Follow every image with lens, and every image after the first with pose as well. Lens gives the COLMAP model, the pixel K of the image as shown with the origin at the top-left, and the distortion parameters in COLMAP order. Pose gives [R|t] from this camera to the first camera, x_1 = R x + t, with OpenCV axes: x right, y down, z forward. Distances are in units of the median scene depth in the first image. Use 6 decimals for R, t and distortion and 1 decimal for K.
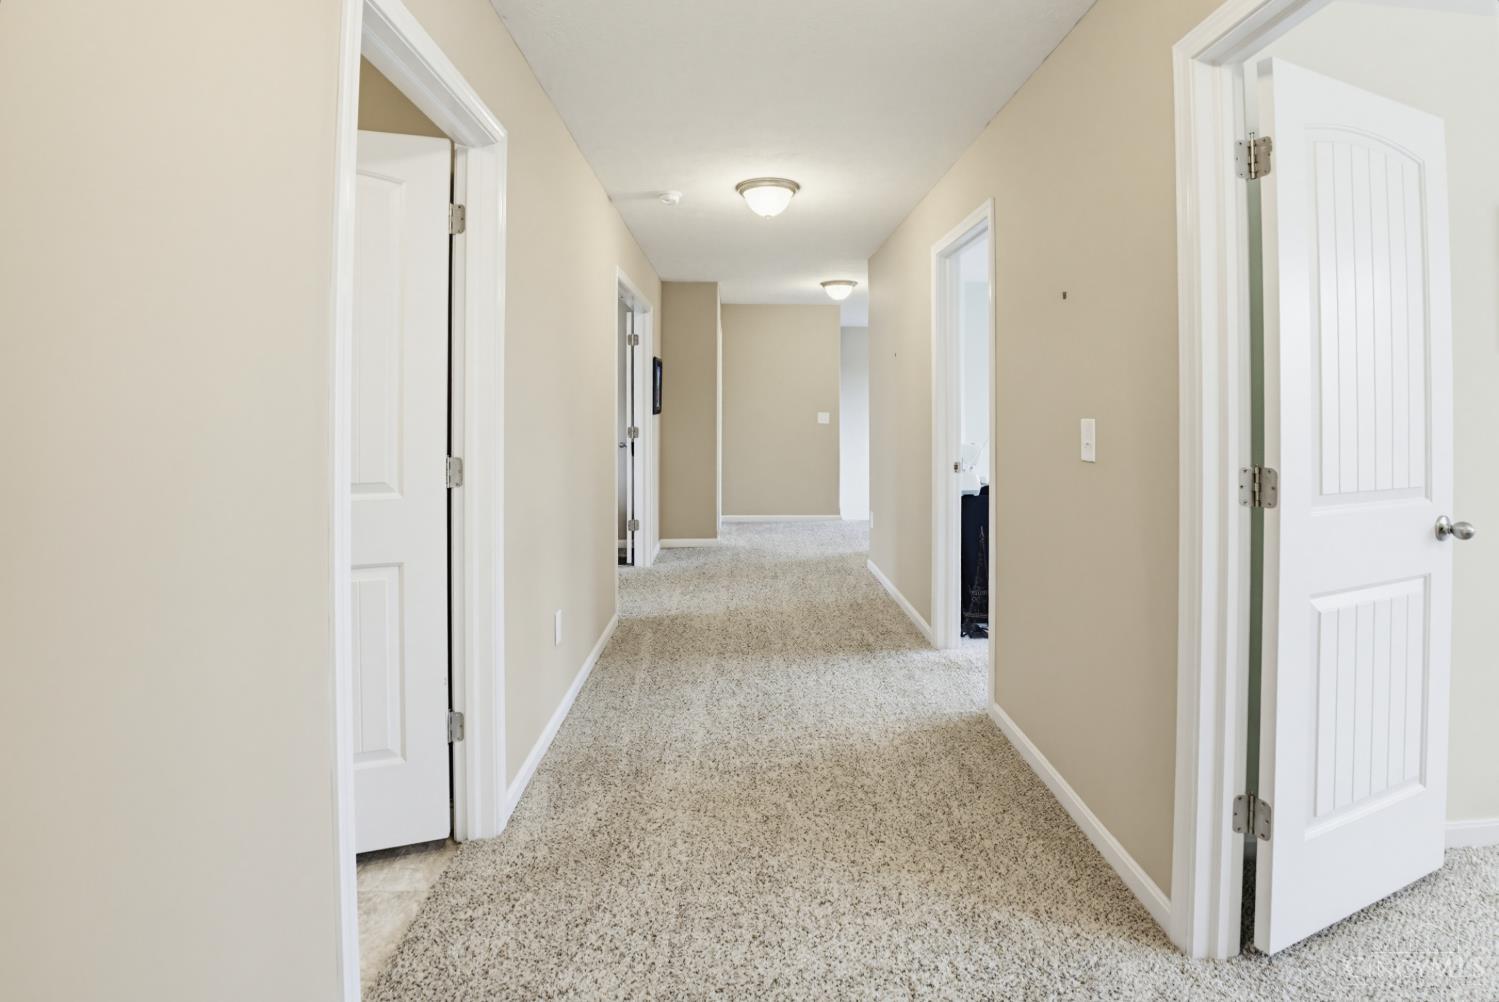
lens RADIAL K [[709.7, 0, 751.3], [0, 709.7, 412.1], [0, 0, 1]] dist [-0.038401, 0.001047]
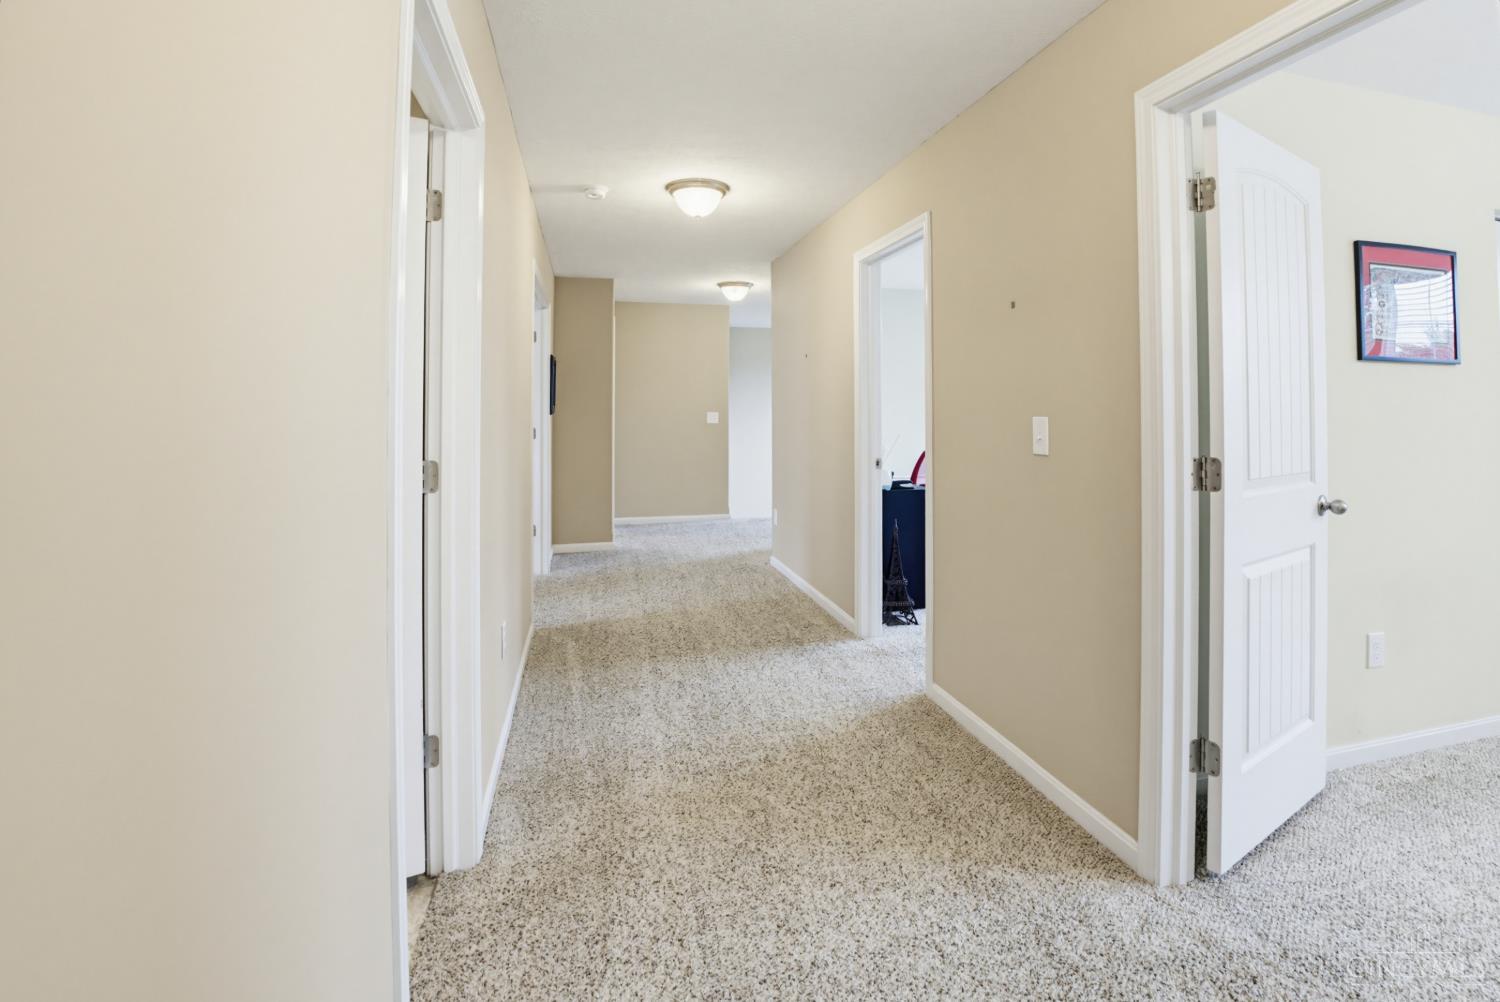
lens RADIAL K [[715.8, 0, 752.0], [0, 715.8, 403.5], [0, 0, 1]] dist [-0.037613, 0.000398]
pose [[0.978200, 0.000471, 0.207665, -0.221935], [0.002054, 0.999927, -0.011942, 0.001328], [-0.207655, 0.012108, 0.978127, -0.005828]]
